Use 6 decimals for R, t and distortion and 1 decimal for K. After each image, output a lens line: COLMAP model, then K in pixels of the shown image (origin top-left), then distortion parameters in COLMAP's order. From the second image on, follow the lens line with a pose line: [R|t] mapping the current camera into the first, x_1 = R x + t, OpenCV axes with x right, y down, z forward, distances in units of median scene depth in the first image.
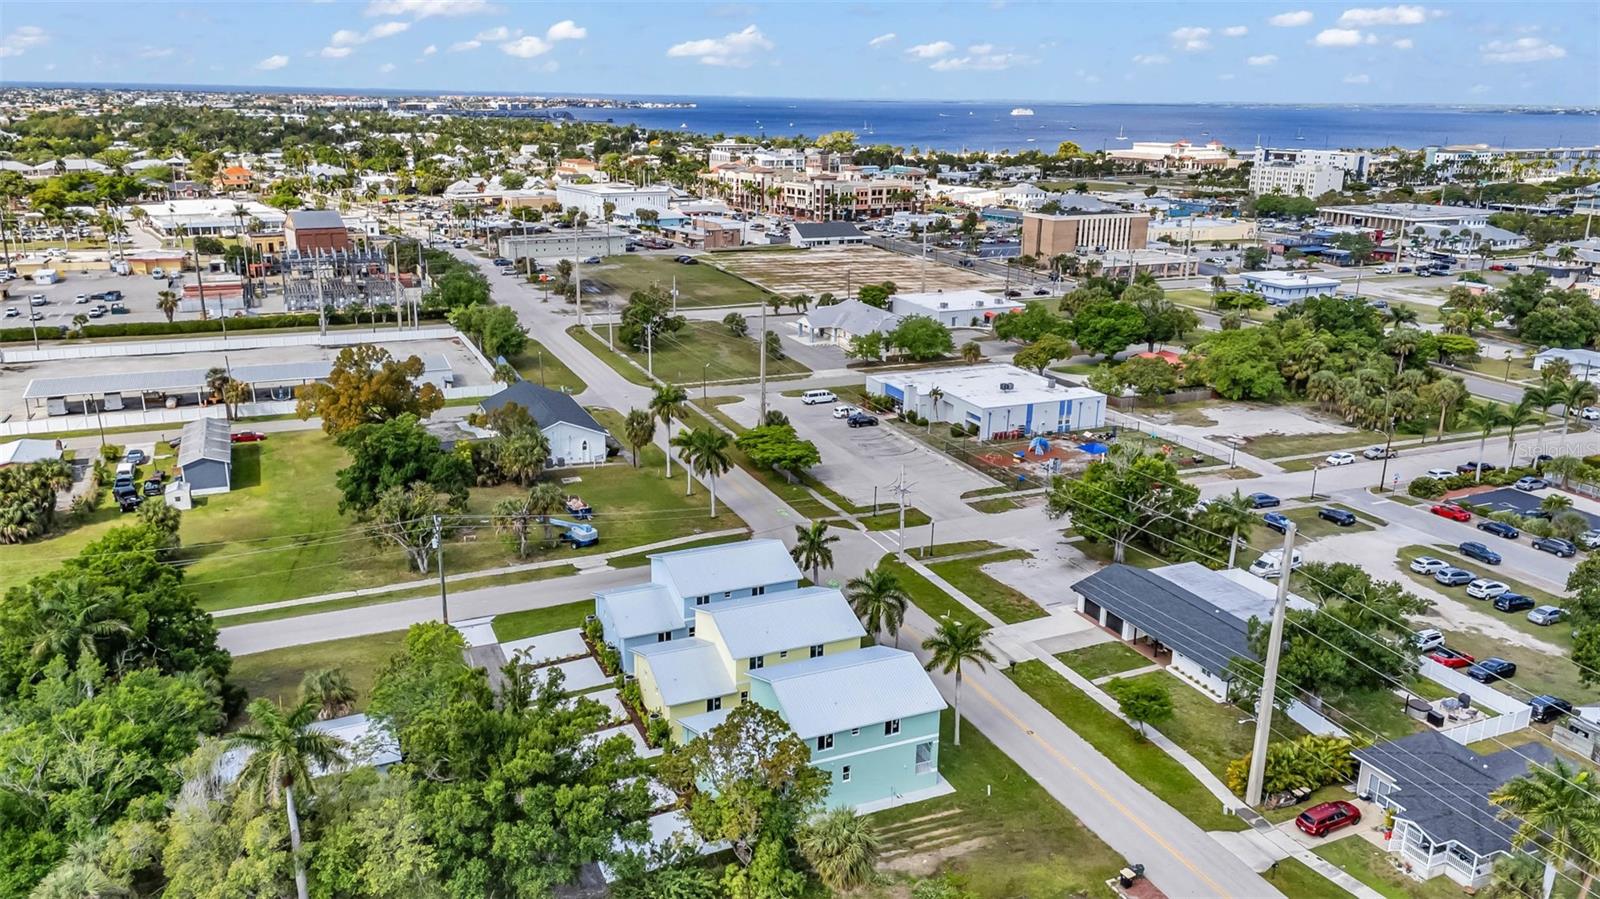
lens RADIAL K [[1186.1, 0, 800.0], [0, 1186.1, 449.5], [0, 0, 1]] dist [0.090147, -0.099561]
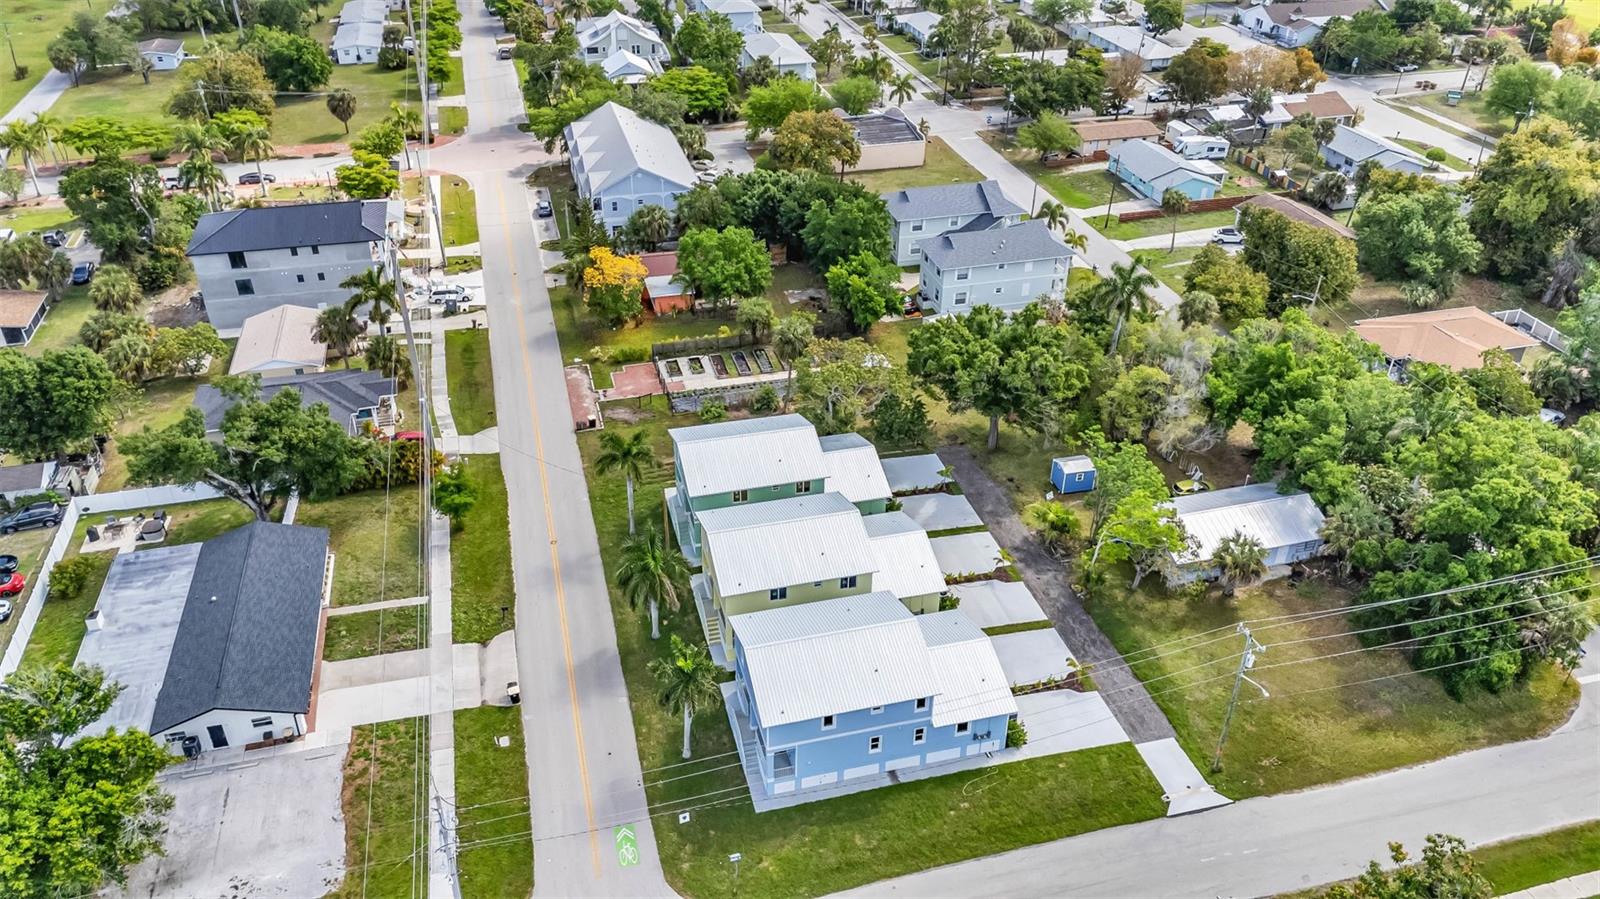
lens RADIAL K [[1171.8, 0, 800.3], [0, 1171.8, 451.2], [0, 0, 1]] dist [0.077791, -0.074943]
pose [[-0.987193, -0.102978, 0.121838, -0.068341], [0.024151, 0.658467, 0.752222, -0.288797], [-0.157689, 0.745532, -0.647547, 0.776223]]
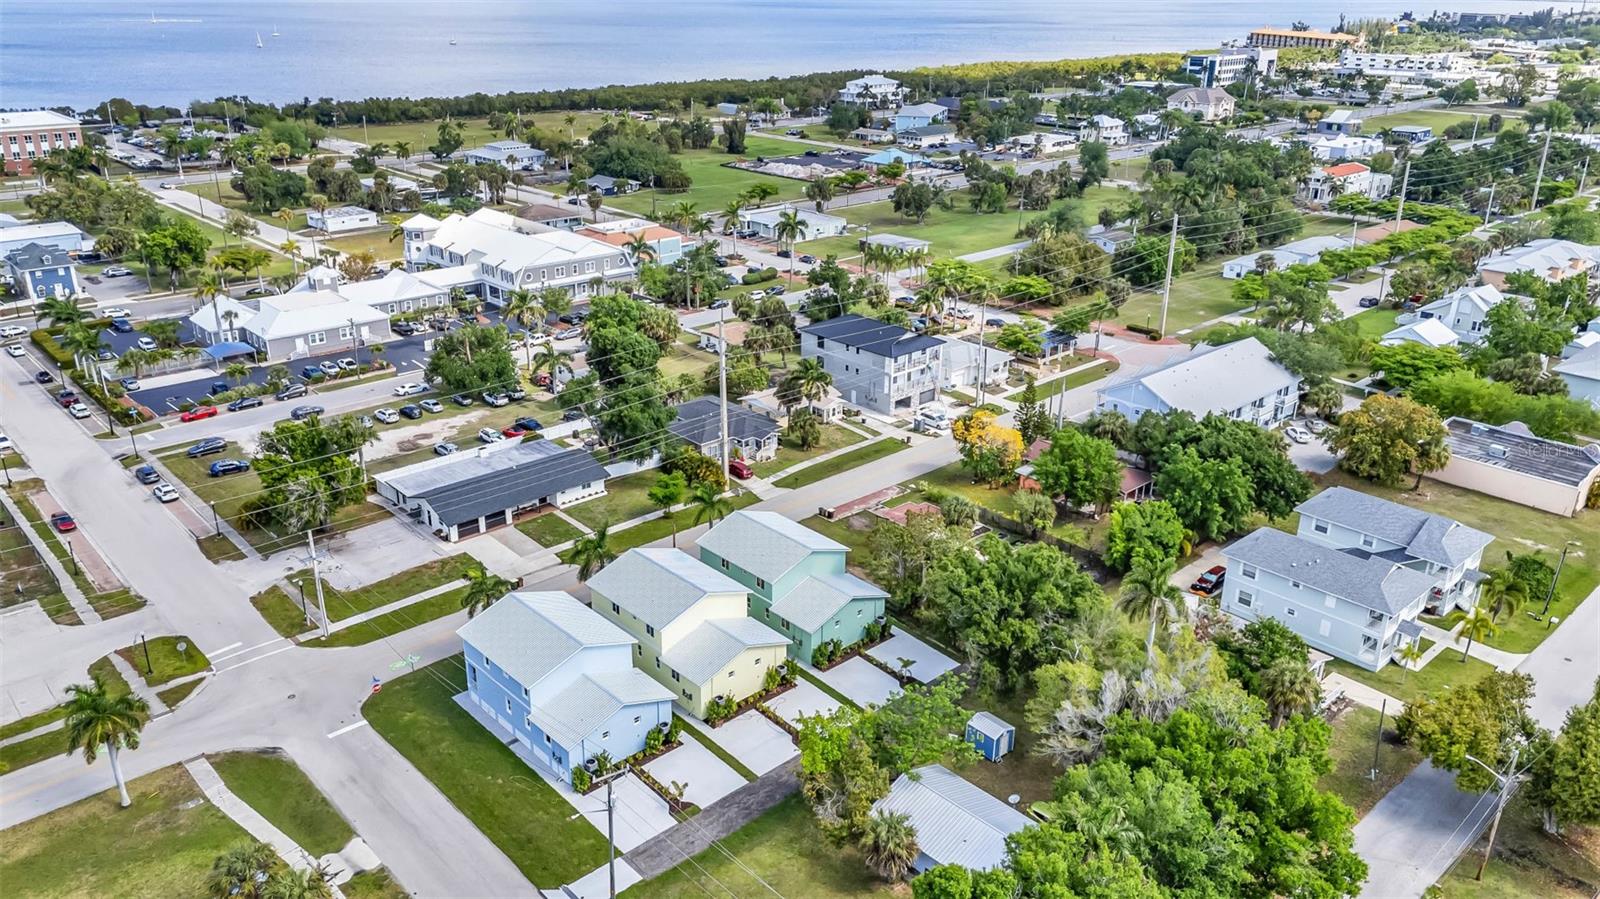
lens RADIAL K [[1171.8, 0, 800.3], [0, 1171.8, 451.2], [0, 0, 1]] dist [0.077791, -0.074943]
pose [[-0.319745, -0.371066, 0.871822, -0.490711], [0.257666, 0.851397, 0.456872, -0.219067], [-0.911796, 0.370721, -0.176619, 0.527977]]
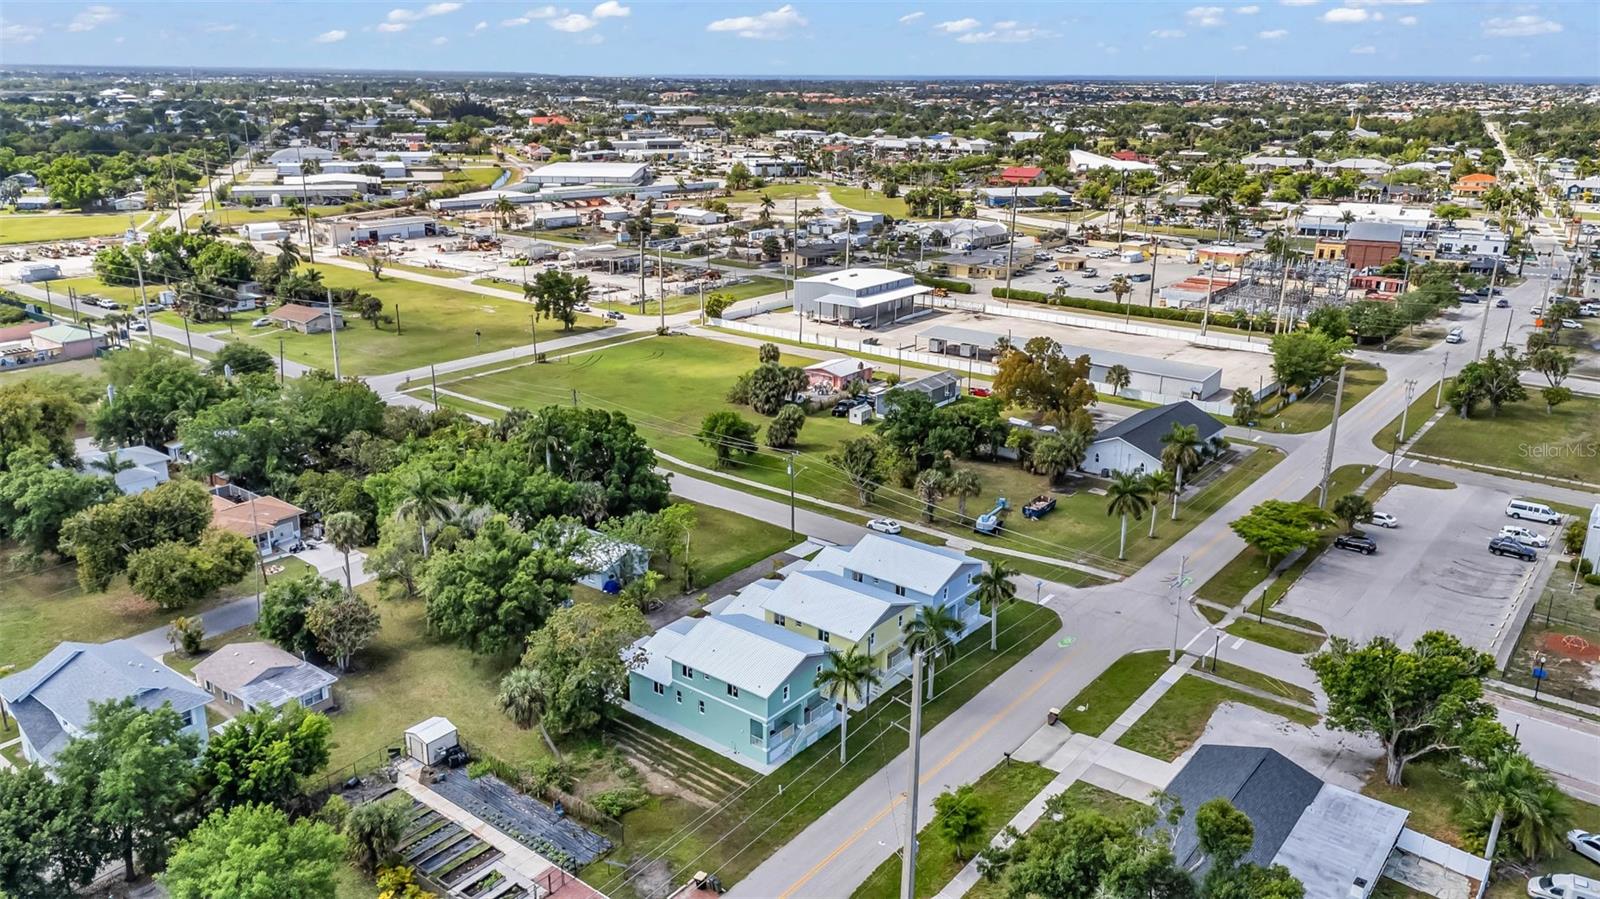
lens RADIAL K [[1171.8, 0, 800.3], [0, 1171.8, 451.2], [0, 0, 1]] dist [0.077791, -0.074943]
pose [[0.466126, 0.261272, -0.845259, 0.451410], [-0.253092, 0.954851, 0.155577, -0.084308], [0.847744, 0.141410, 0.511207, 0.186179]]
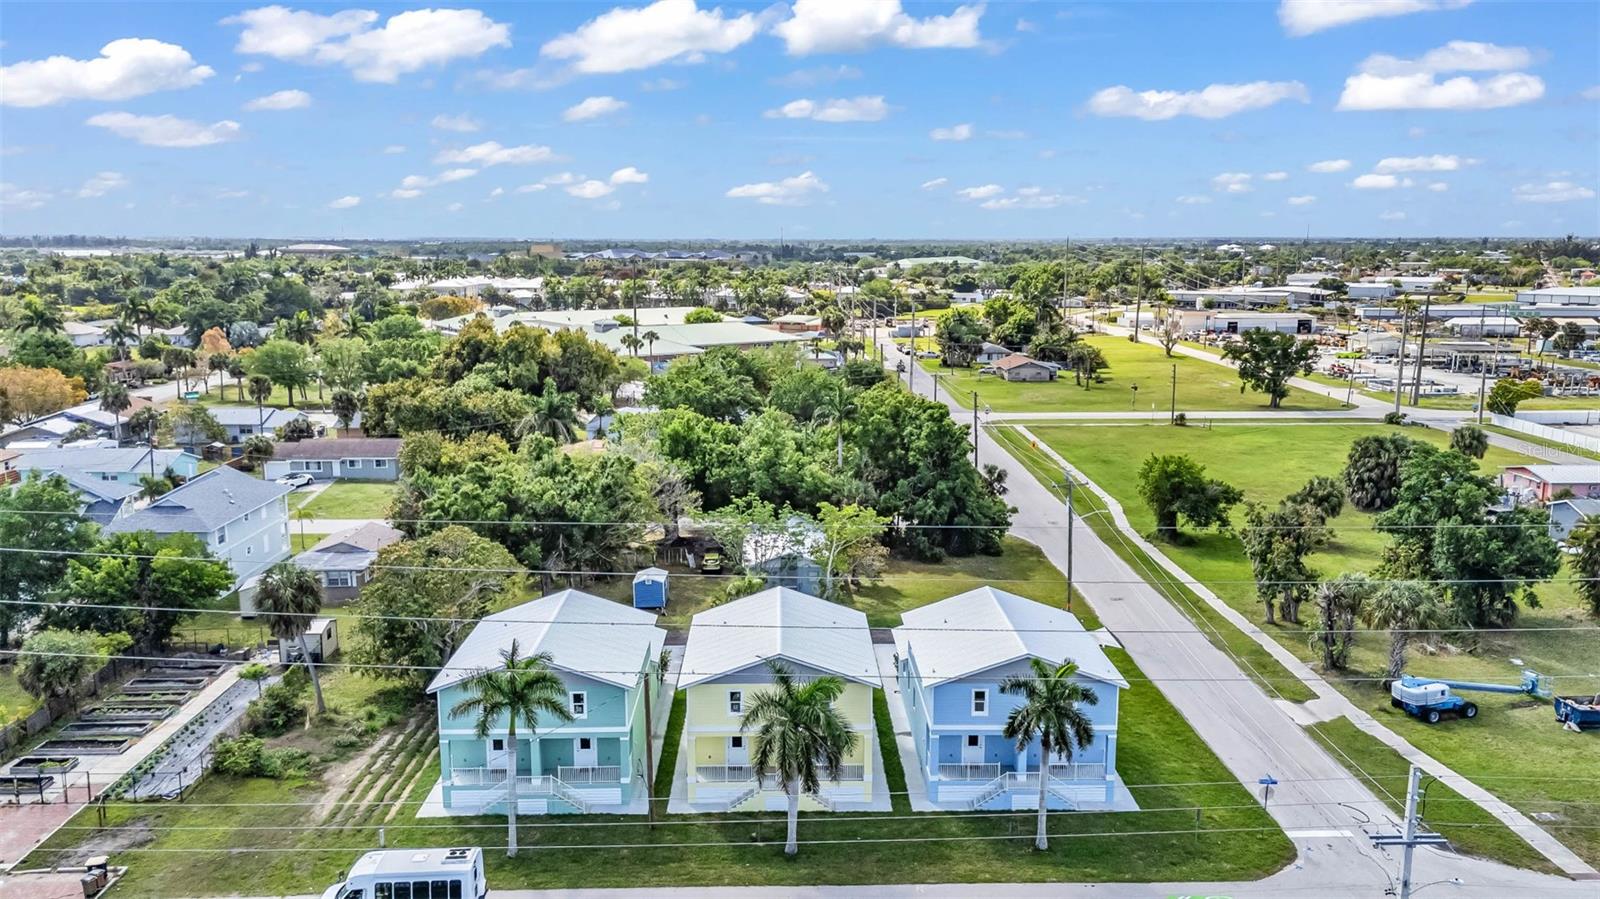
lens RADIAL K [[1171.8, 0, 800.3], [0, 1171.8, 451.2], [0, 0, 1]] dist [0.077791, -0.074943]
pose [[-0.388571, 0.150511, -0.909043, 0.289207], [-0.268167, 0.925389, 0.267845, -0.072646], [0.881532, 0.347852, -0.319217, 0.605201]]
